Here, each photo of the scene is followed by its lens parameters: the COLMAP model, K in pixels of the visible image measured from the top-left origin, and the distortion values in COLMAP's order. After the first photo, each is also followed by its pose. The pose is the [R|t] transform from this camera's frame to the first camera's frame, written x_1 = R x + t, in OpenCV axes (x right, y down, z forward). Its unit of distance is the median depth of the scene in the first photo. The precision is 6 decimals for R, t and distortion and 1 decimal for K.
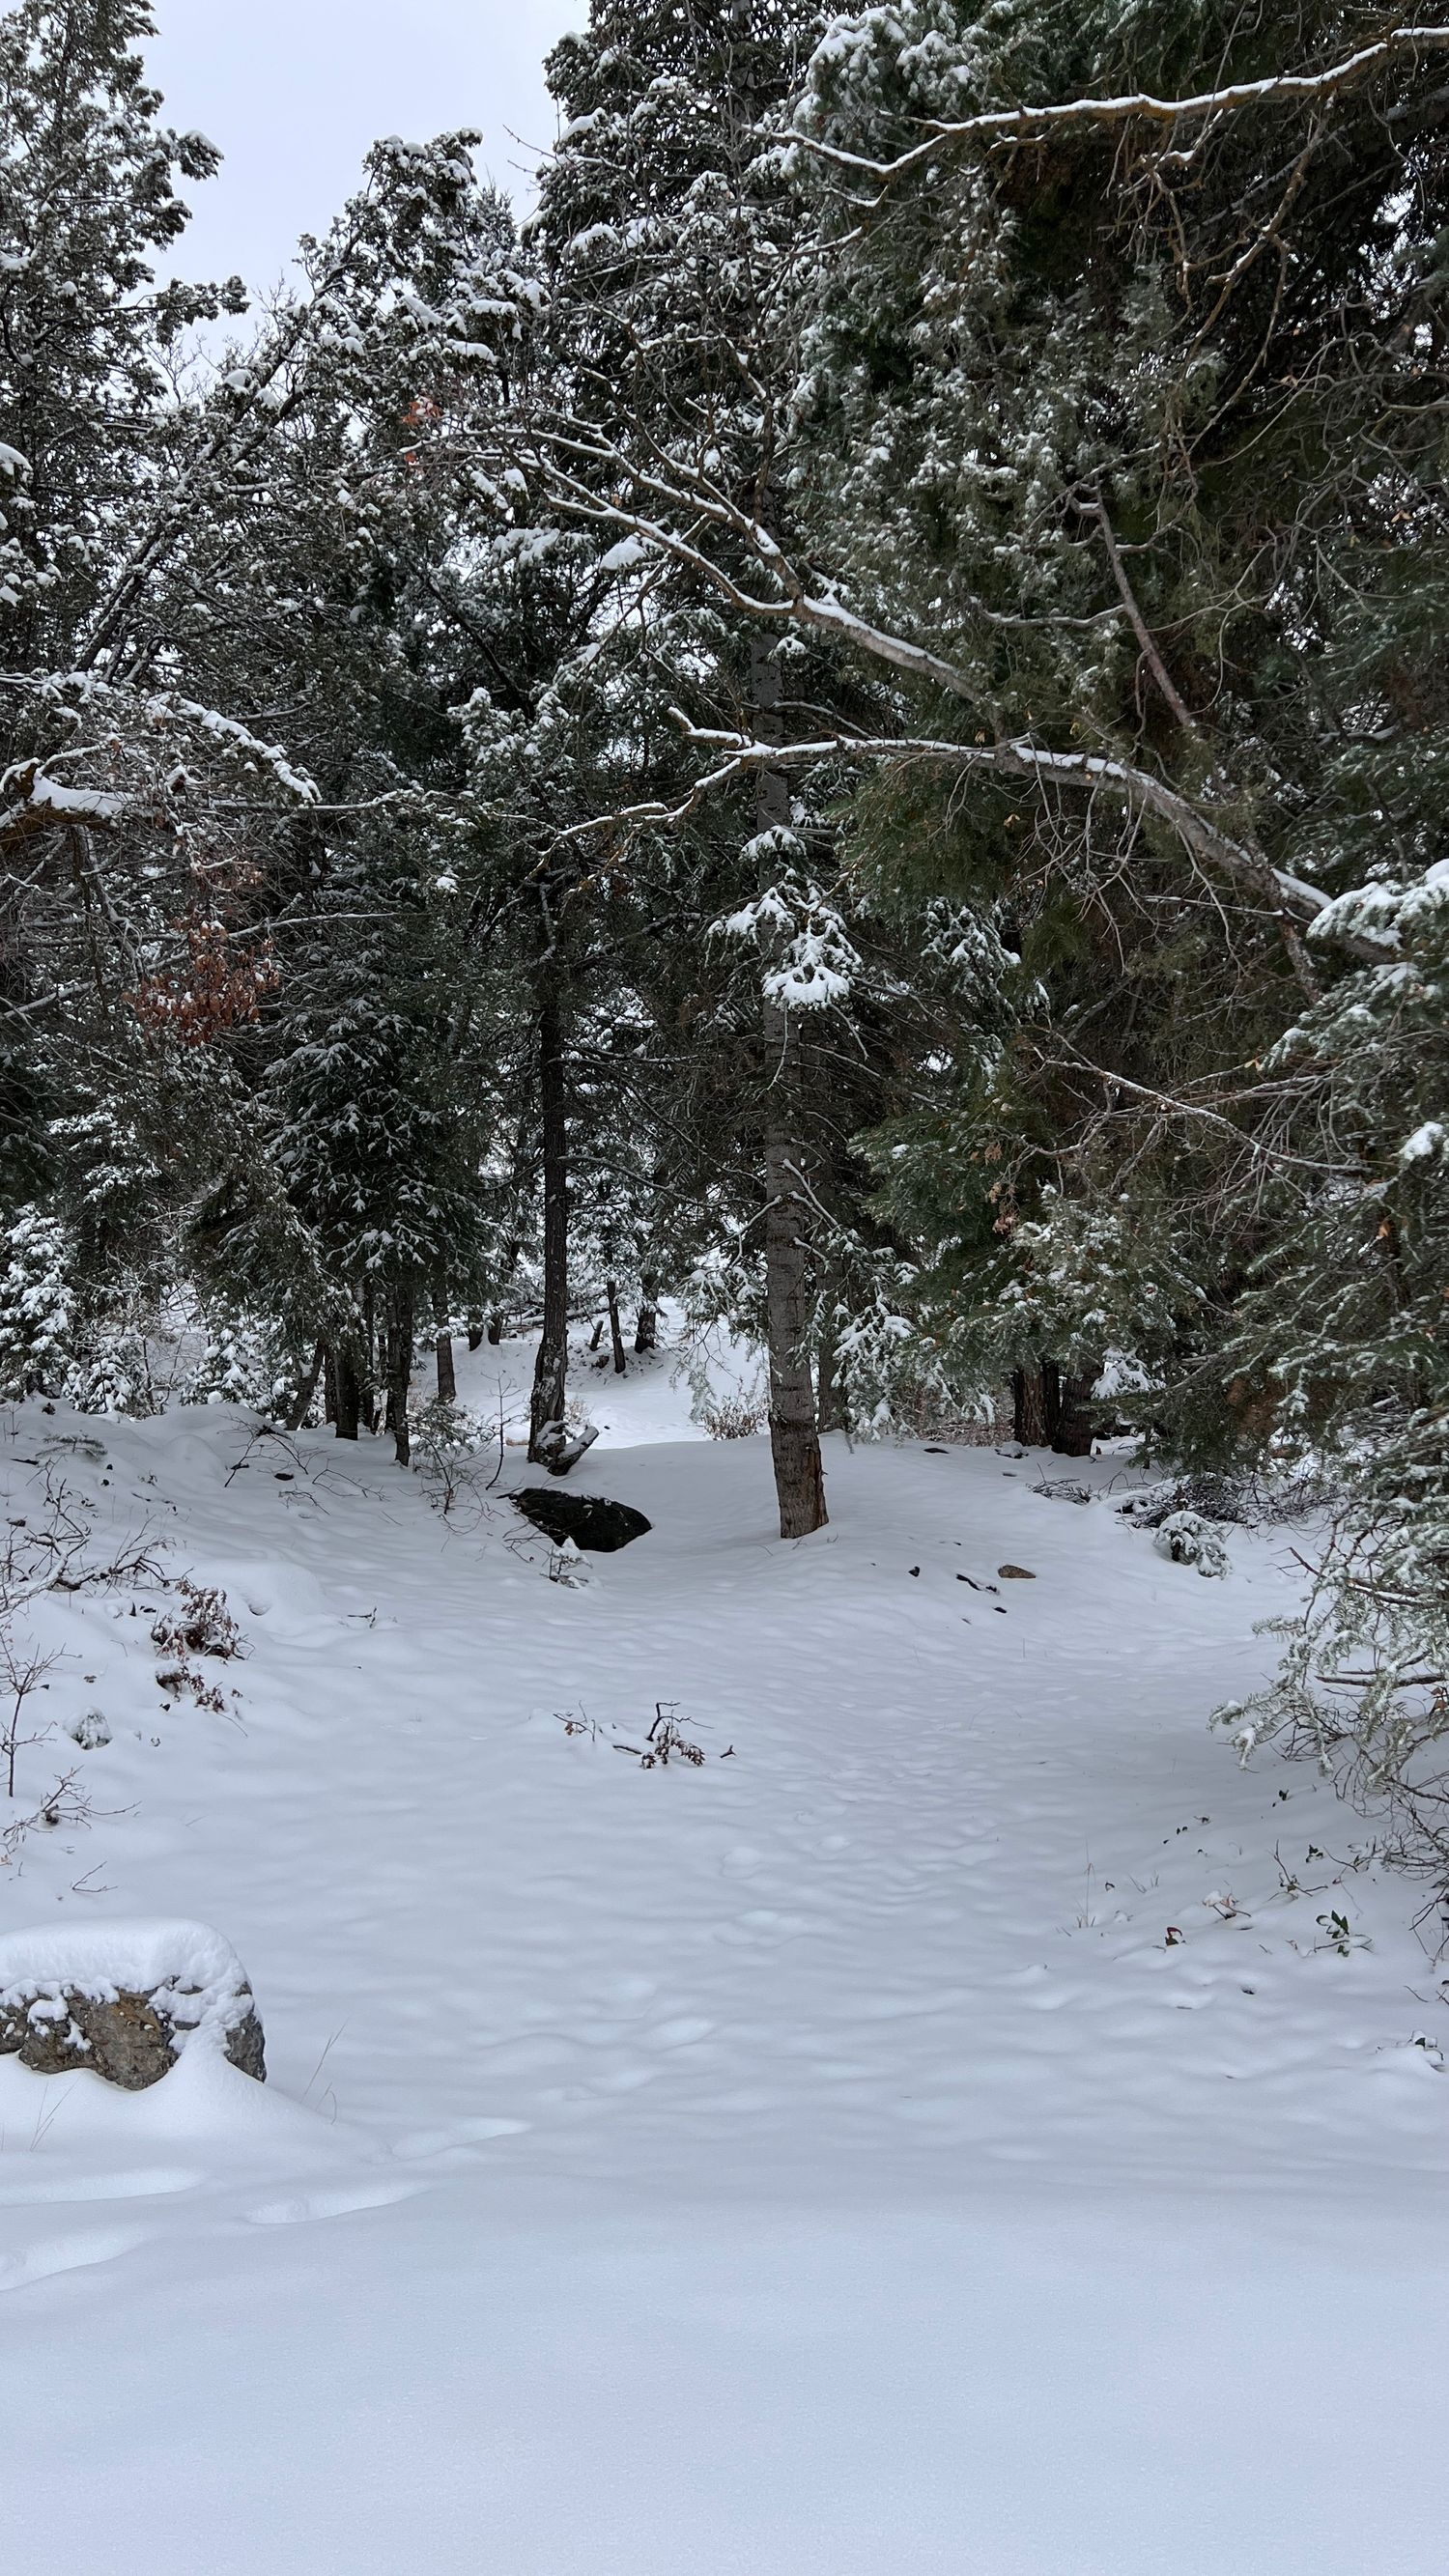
lens RADIAL K [[1857.2, 0, 726.4], [0, 1857.2, 1342.6], [0, 0, 1]] dist [0.205689, -0.459226]
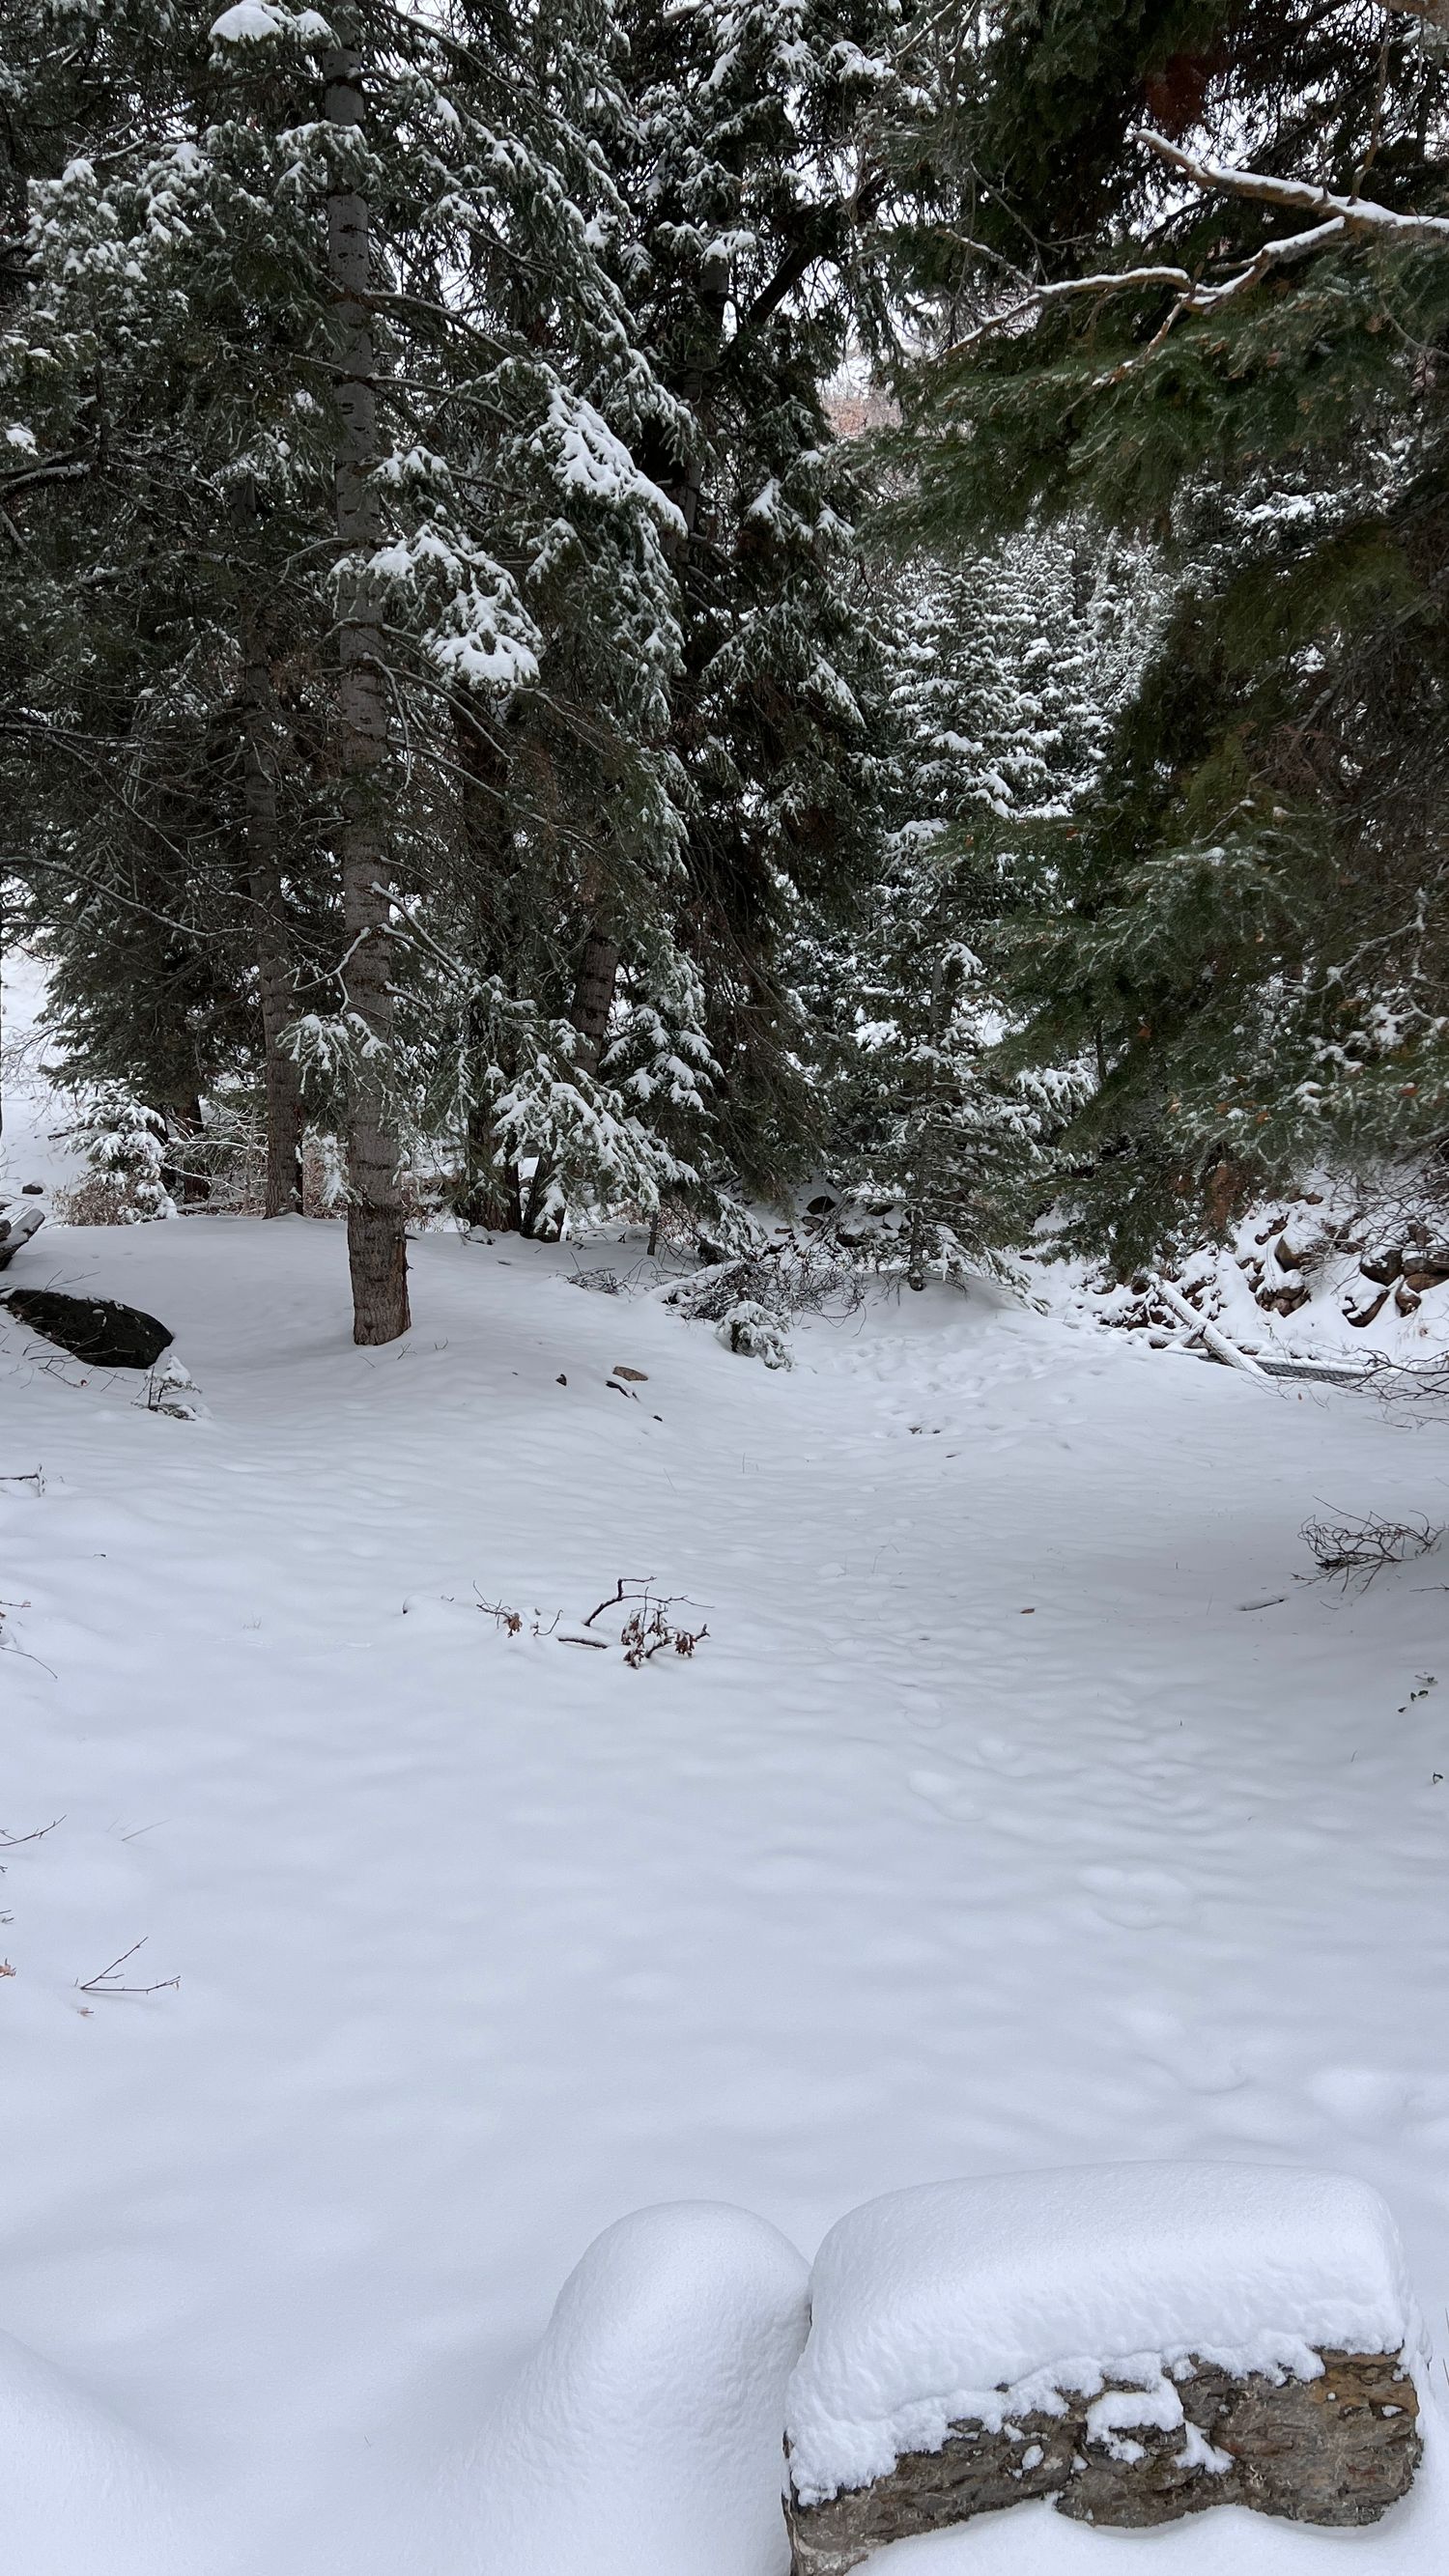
lens RADIAL K [[1872.7, 0, 725.5], [0, 1872.7, 1340.4], [0, 0, 1]] dist [0.087152, -0.100764]
pose [[0.904733, -0.027177, 0.425111, -0.211778], [-0.023223, 0.993332, 0.112926, 0.004012], [-0.425345, -0.112040, 0.898069, 0.197852]]
